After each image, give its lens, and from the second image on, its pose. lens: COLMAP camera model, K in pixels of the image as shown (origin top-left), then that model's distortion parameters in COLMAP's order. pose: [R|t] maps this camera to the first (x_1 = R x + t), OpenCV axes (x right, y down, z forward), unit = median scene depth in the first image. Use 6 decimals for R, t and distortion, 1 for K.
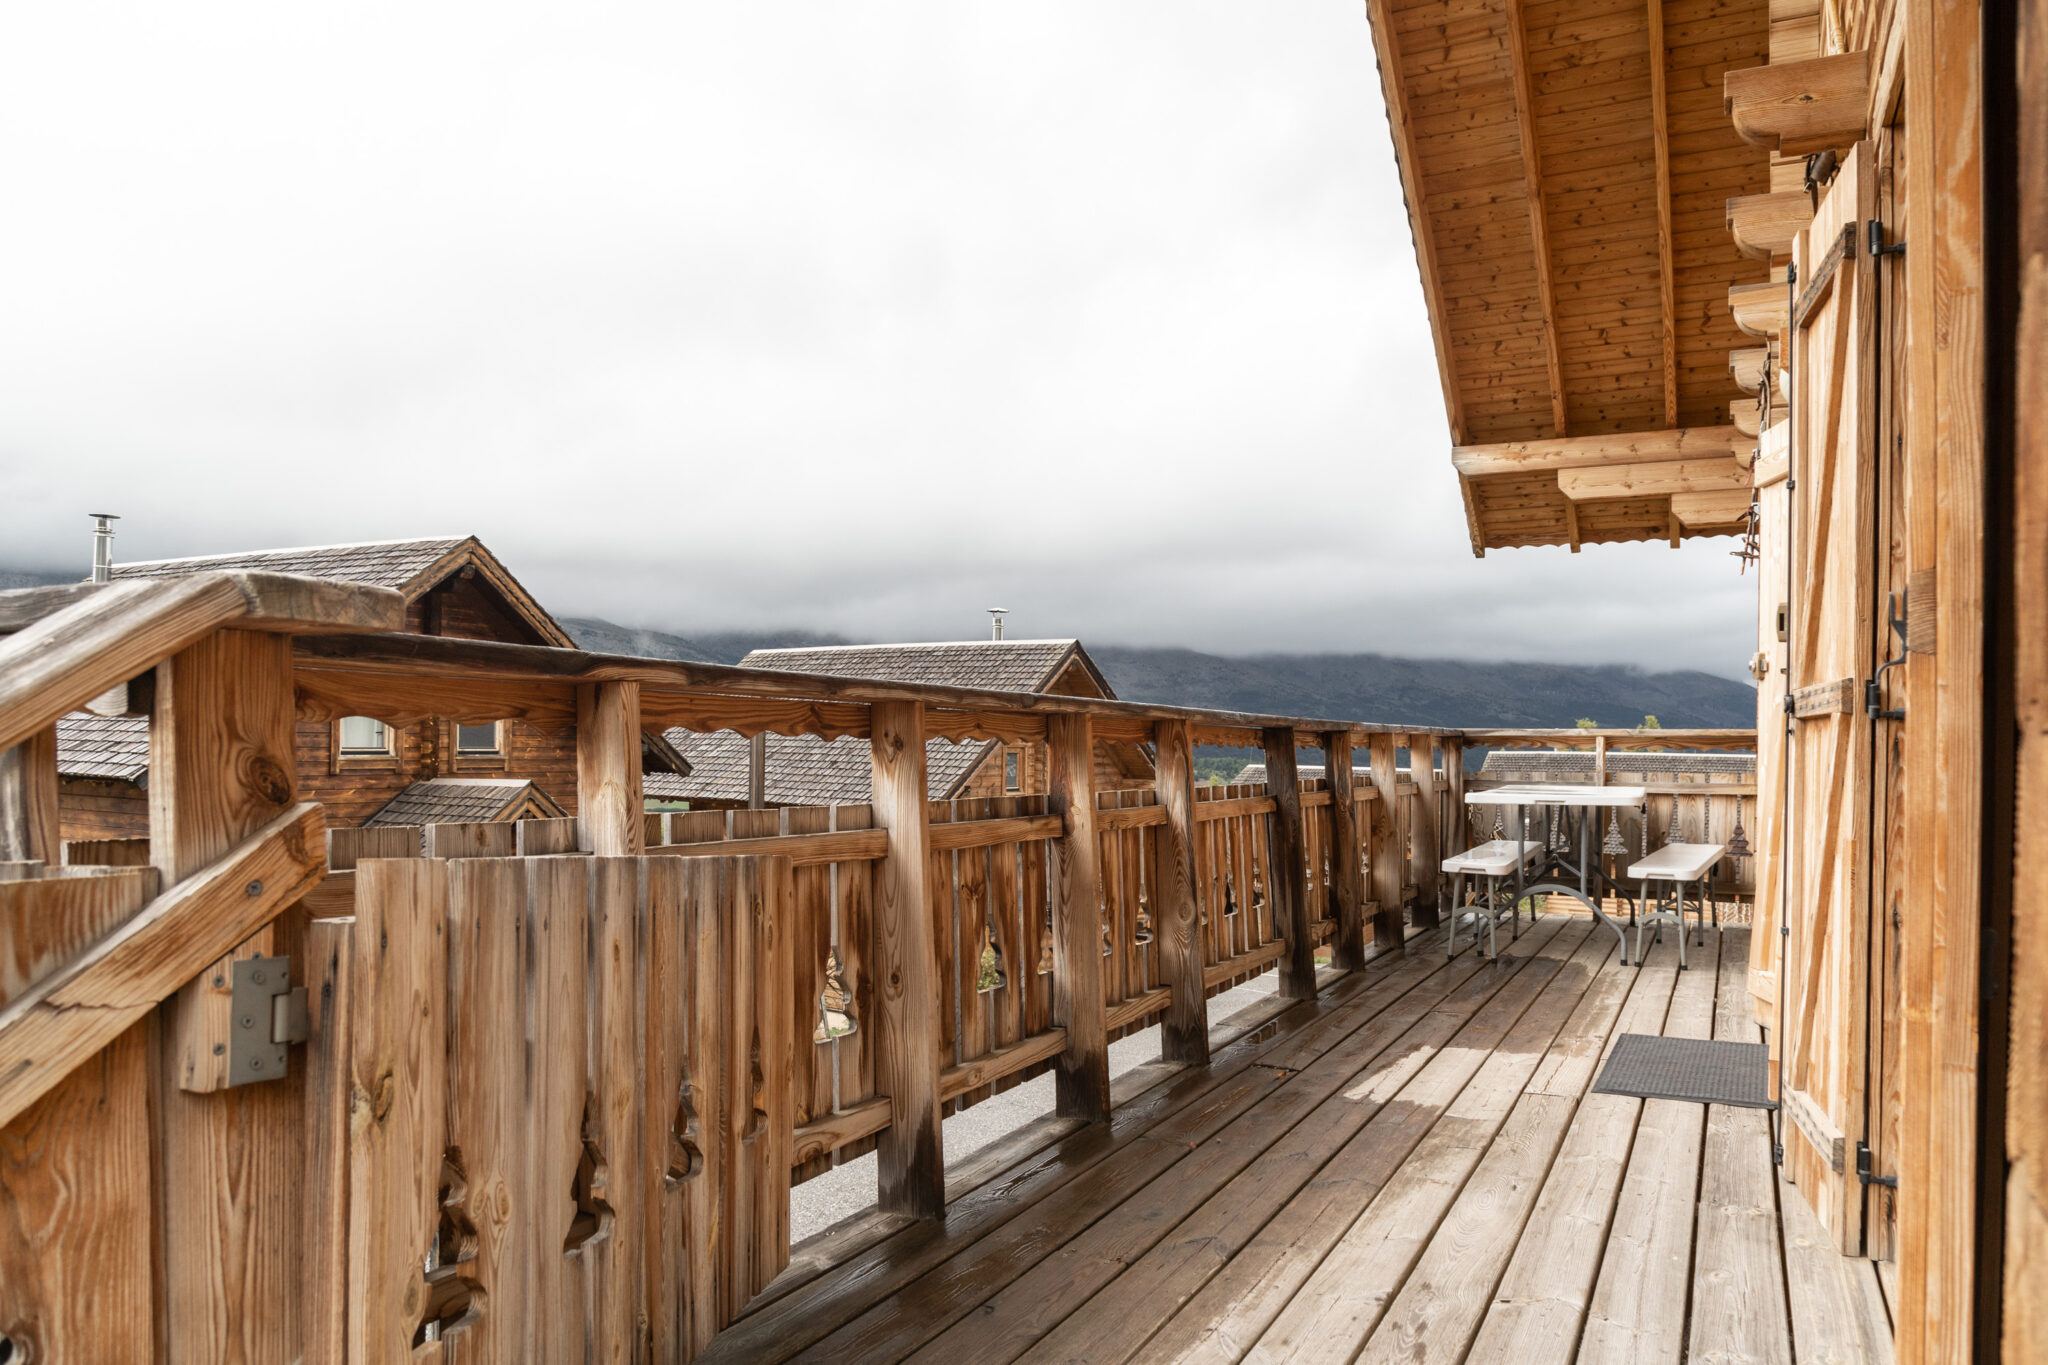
lens RADIAL K [[1417.5, 0, 1029.8], [0, 1417.5, 749.3], [0, 0, 1]] dist [-0.029583, -0.003769]
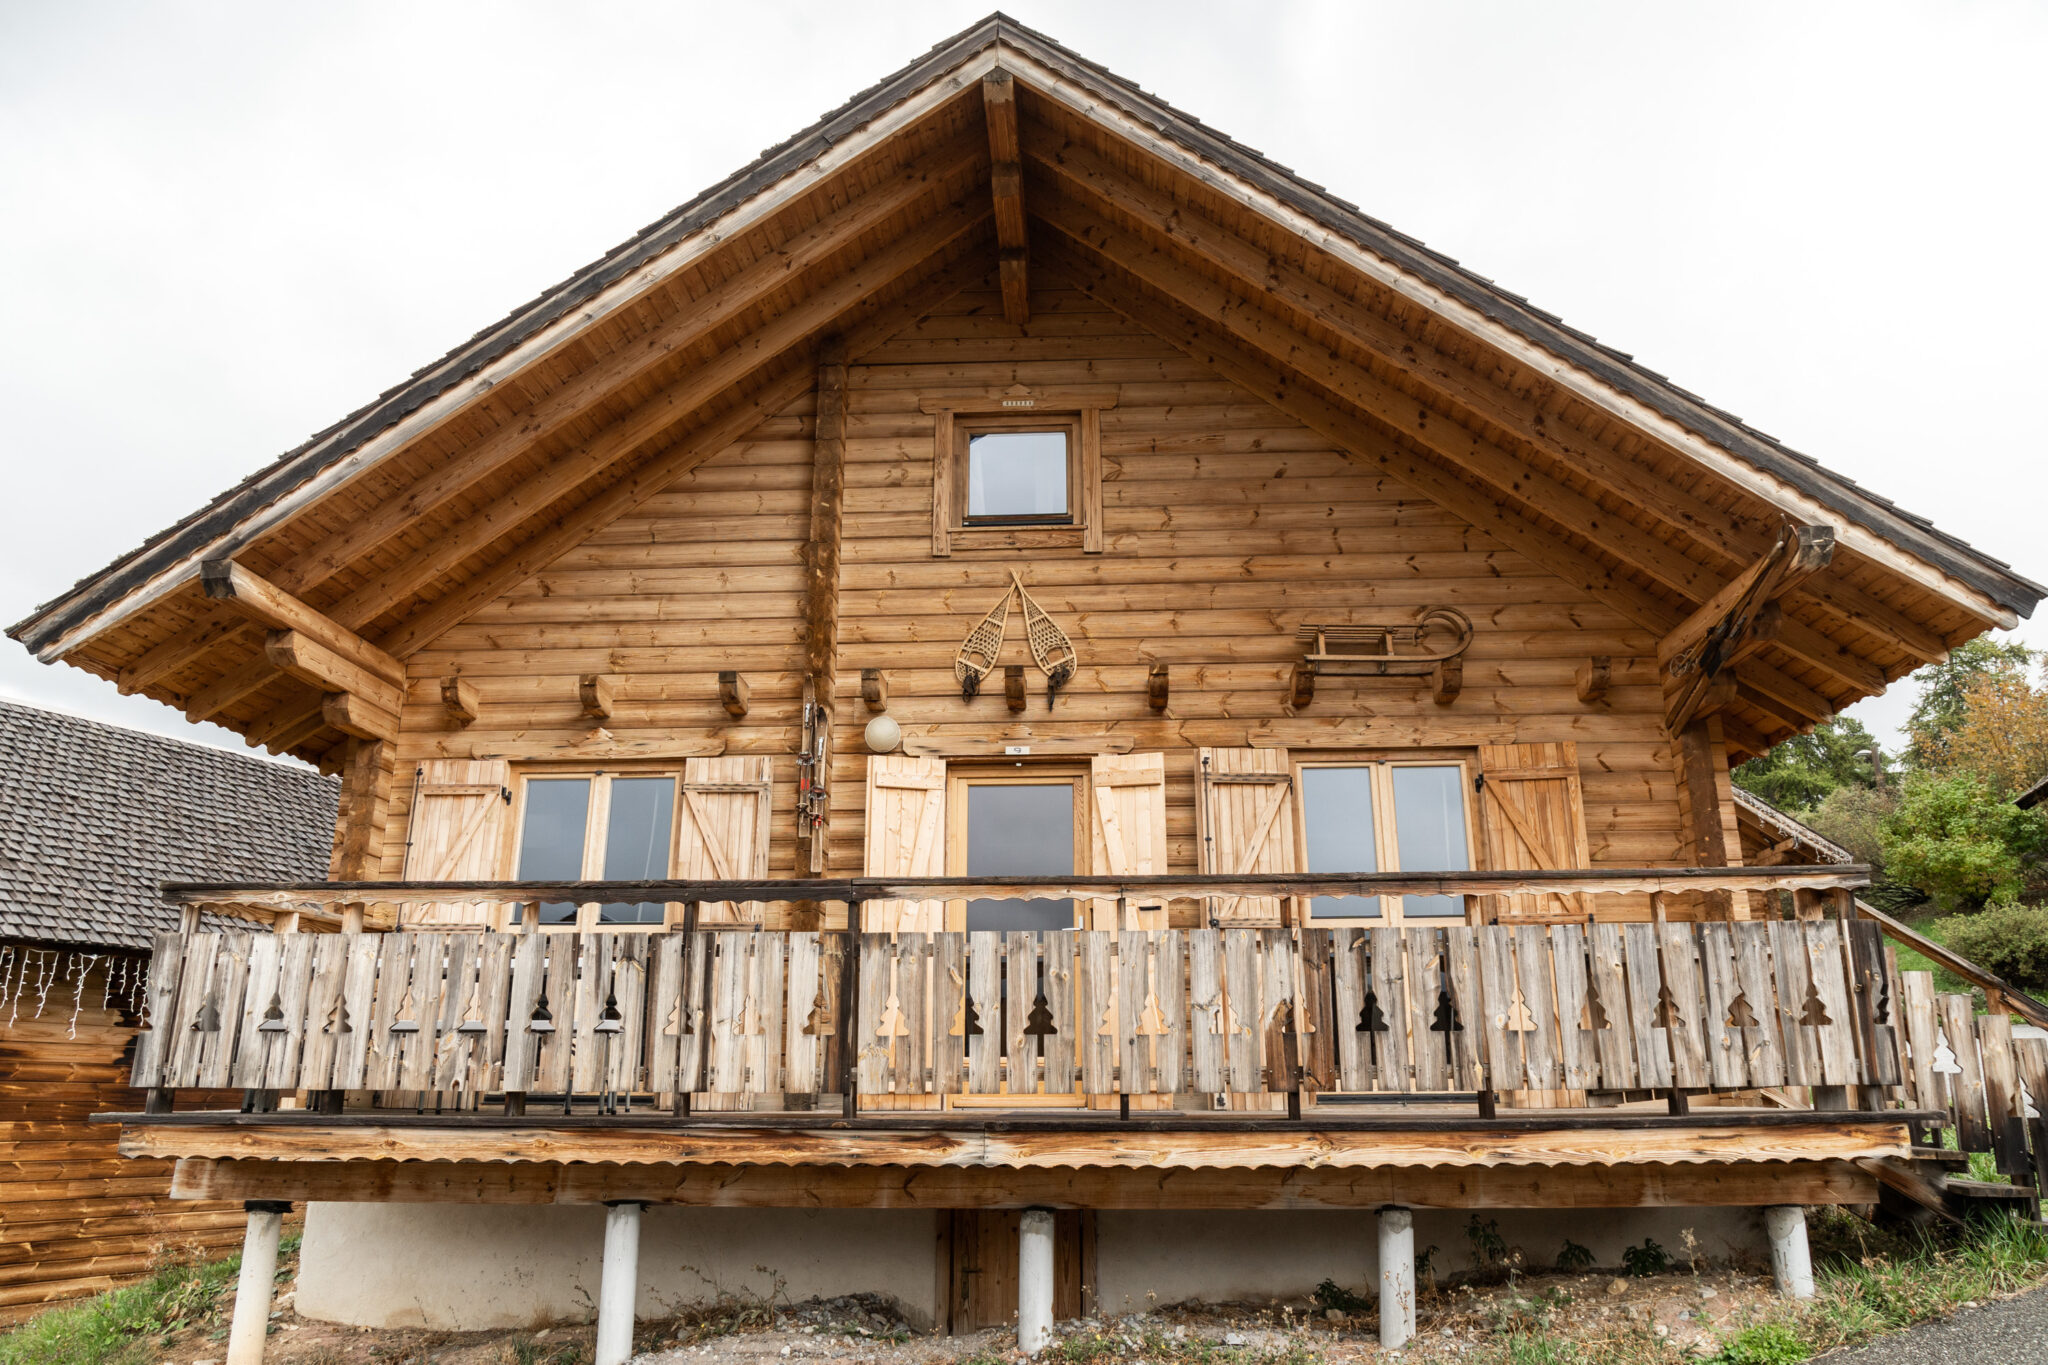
lens RADIAL K [[1362.8, 0, 1027.6], [0, 1362.8, 688.0], [0, 0, 1]] dist [-0.029611, -0.003297]
pose [[-0.399007, 0.251028, 0.881917, -0.651117], [-0.002561, 0.961488, -0.274836, 0.095297], [-0.916944, -0.111920, -0.382997, 0.918516]]
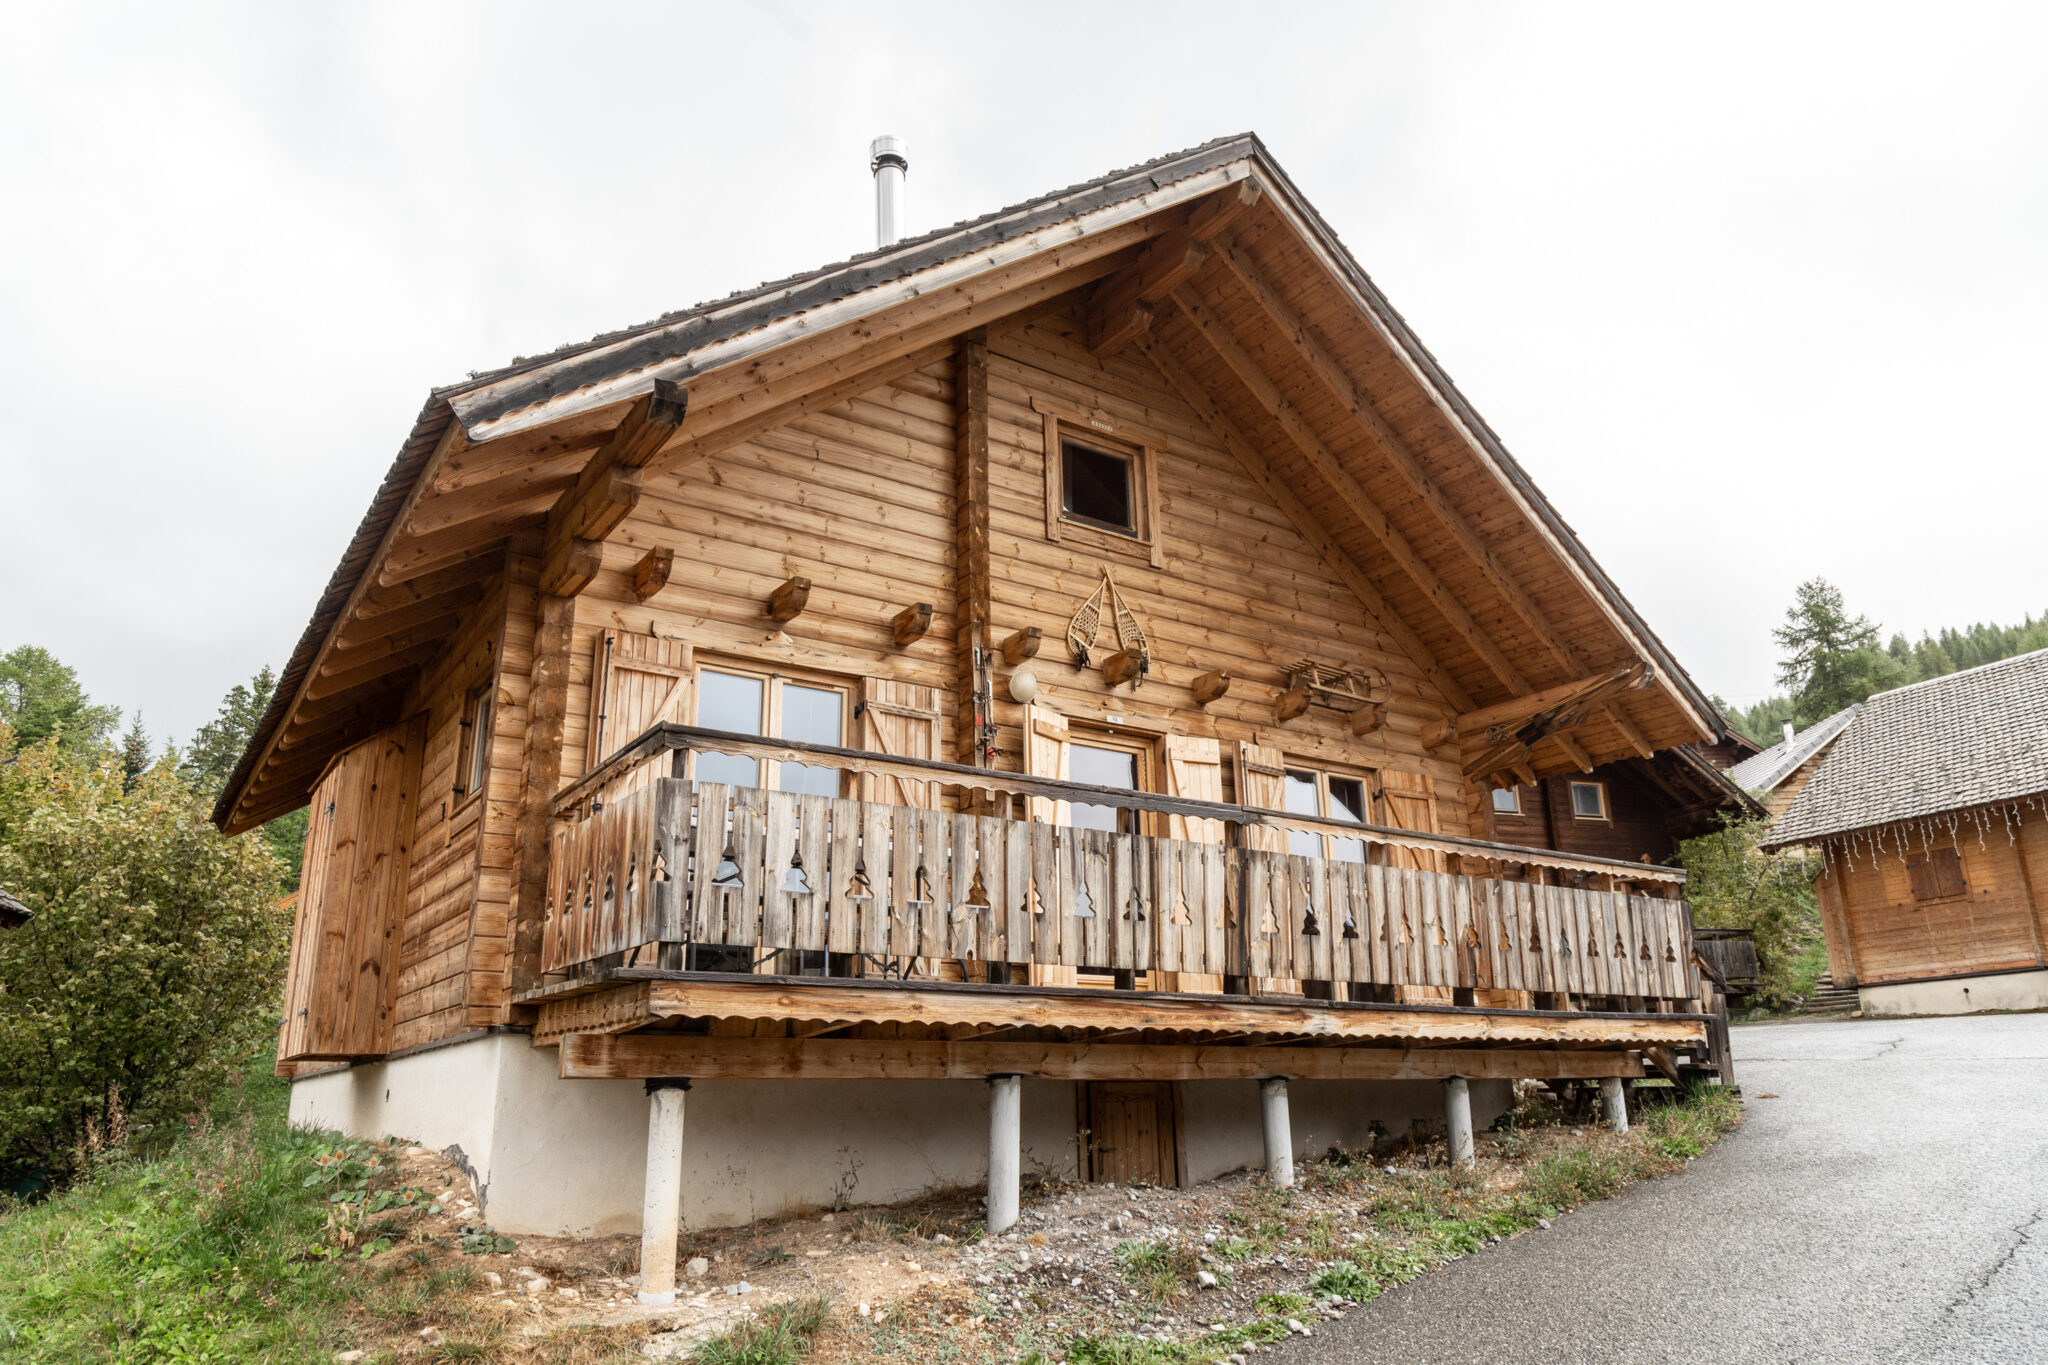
lens RADIAL K [[1389.6, 0, 1024.0], [0, 1389.6, 682.5], [0, 0, 1]] dist [-0.027940, 0.001057]
pose [[-0.877190, 0.147086, 0.457060, -0.218621], [0.007075, 0.955780, -0.293999, 0.192400], [-0.480091, -0.254659, -0.839441, 1.631854]]
